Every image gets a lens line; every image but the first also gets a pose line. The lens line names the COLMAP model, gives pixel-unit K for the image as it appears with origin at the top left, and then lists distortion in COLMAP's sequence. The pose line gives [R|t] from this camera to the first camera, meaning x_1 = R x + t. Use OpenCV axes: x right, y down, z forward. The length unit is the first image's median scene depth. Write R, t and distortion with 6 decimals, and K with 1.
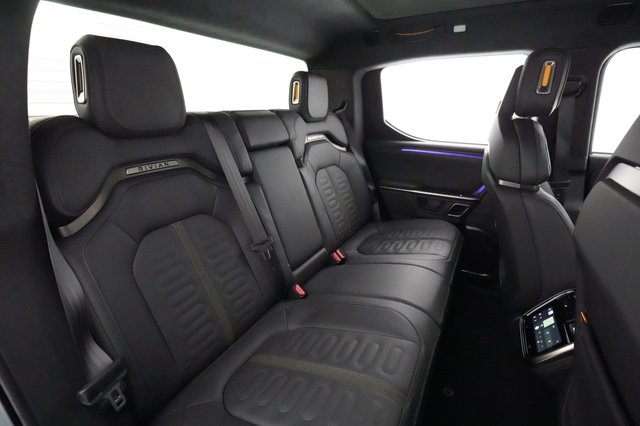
lens RADIAL K [[312.3, 0, 320.4], [0, 312.3, 211.4], [0, 0, 1]] dist [-0.000963, -0.000405]
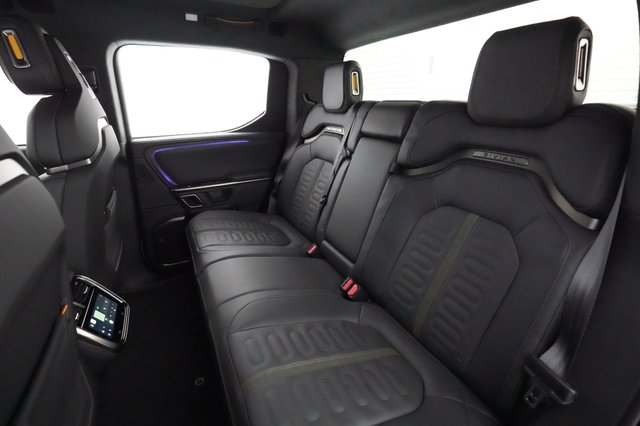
lens RADIAL K [[312.3, 0, 318.5], [0, 312.3, 211.6], [0, 0, 1]] dist [-0.000963, -0.000405]
pose [[-0.575126, 0.289762, -0.765028, 0.626007], [-0.258230, 0.823052, 0.505869, -0.378123], [0.776239, 0.488491, -0.398533, 1.116890]]
